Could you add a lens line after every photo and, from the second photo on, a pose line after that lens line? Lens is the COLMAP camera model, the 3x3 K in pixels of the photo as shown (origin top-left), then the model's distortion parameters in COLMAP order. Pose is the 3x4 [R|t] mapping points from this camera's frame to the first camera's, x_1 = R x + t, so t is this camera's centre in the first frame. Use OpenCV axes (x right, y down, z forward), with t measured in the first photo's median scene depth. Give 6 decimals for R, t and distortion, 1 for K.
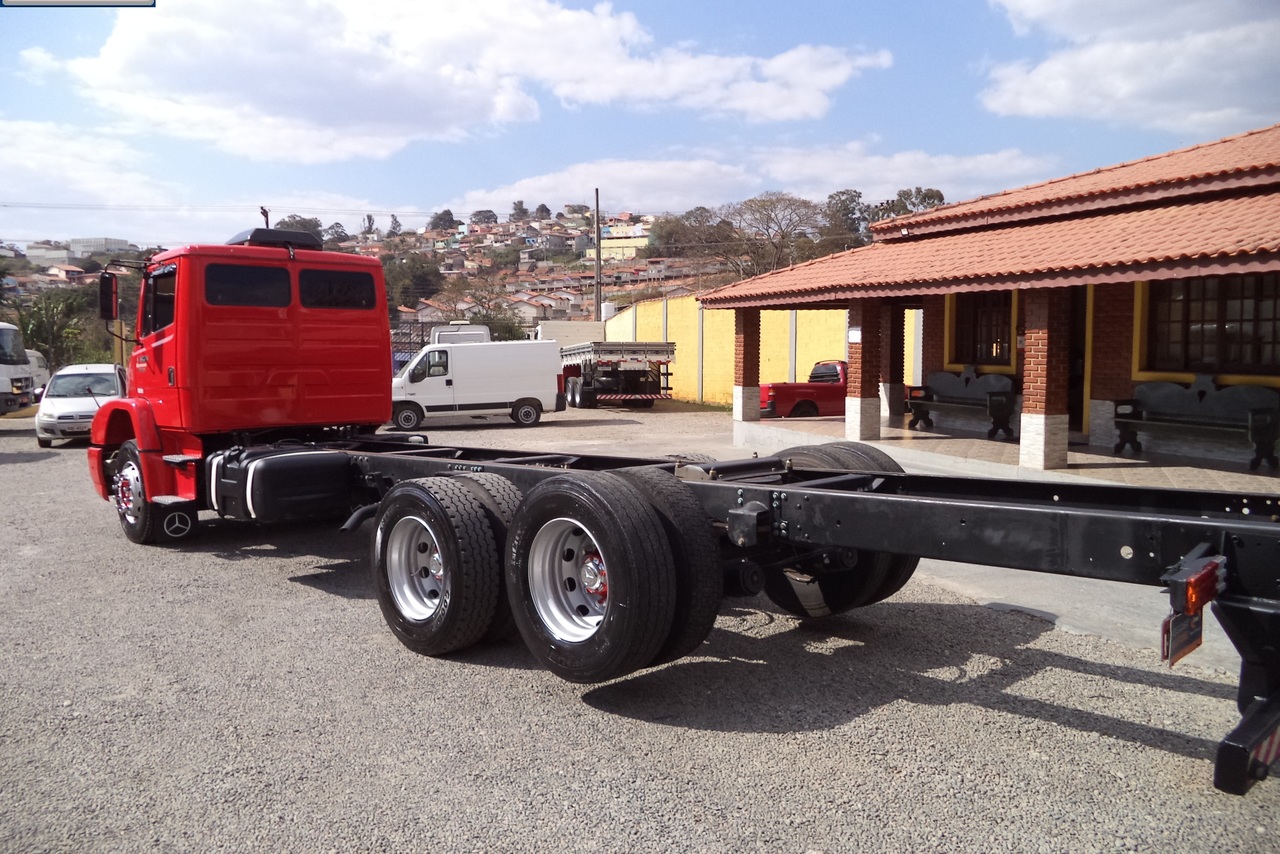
lens RADIAL K [[1034.9, 0, 640.0], [0, 1034.9, 427.0], [0, 0, 1]] dist [-0.049994, 0.036112]
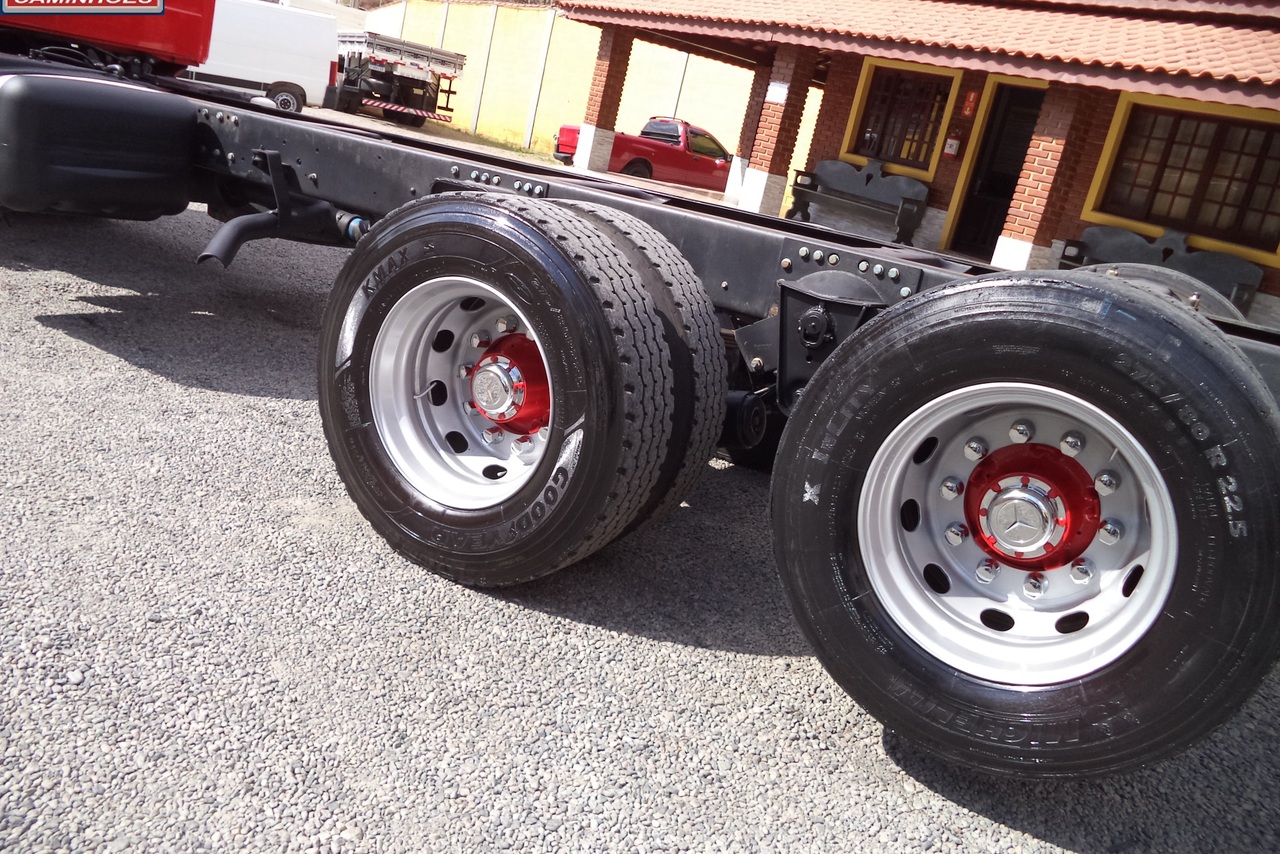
lens RADIAL K [[1034.9, 0, 640.0], [0, 1034.9, 427.0], [0, 0, 1]] dist [-0.049994, 0.036112]
pose [[0.941365, 0.126827, 0.312644, -0.116900], [-0.197238, 0.958687, 0.204981, 0.018020], [-0.273731, -0.254627, 0.927489, 0.233401]]
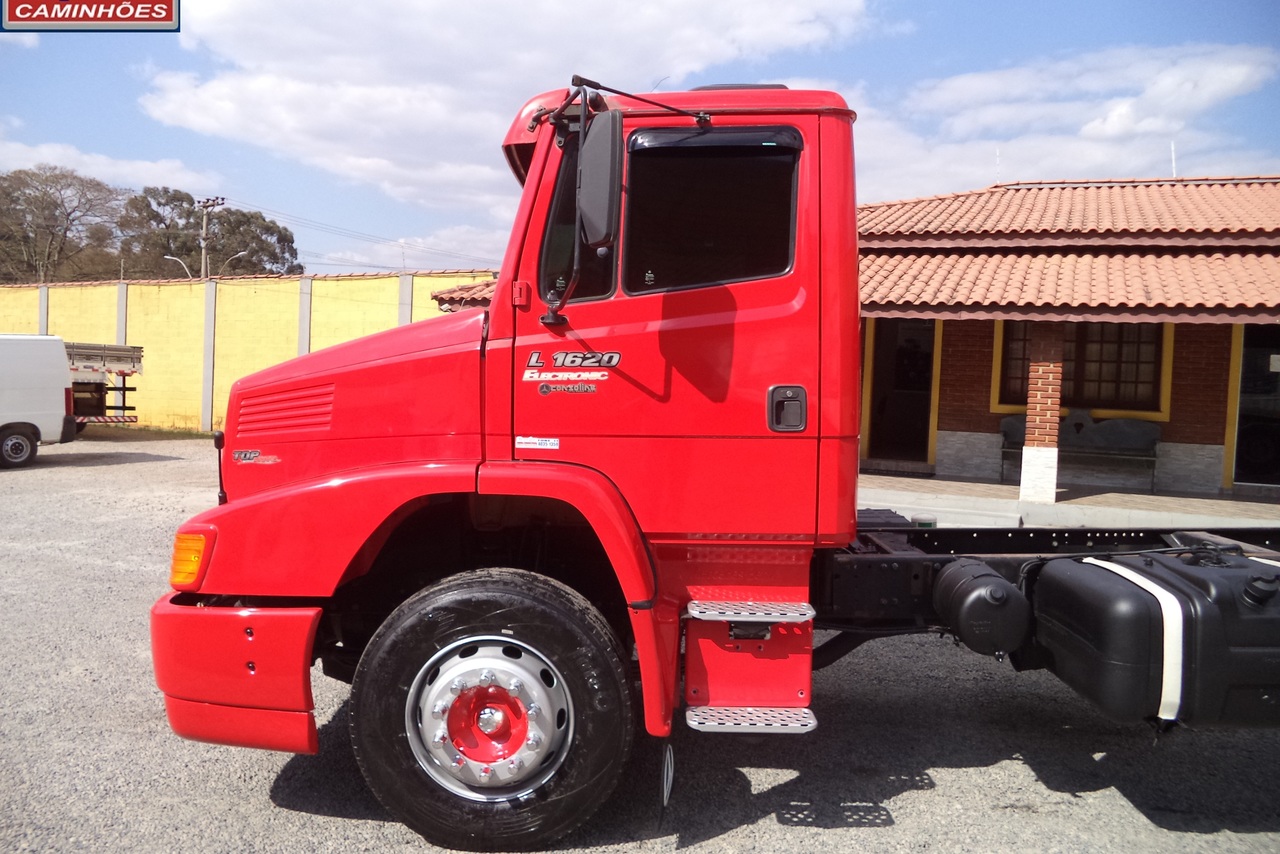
lens RADIAL K [[1027.3, 0, 639.6], [0, 1027.3, 391.5], [0, 0, 1]] dist [0.008664, -0.096277]
pose [[0.705760, 0.022461, 0.708095, -0.493276], [0.014260, 0.998844, -0.045897, -0.022222], [-0.708307, 0.042490, 0.704624, 0.478903]]
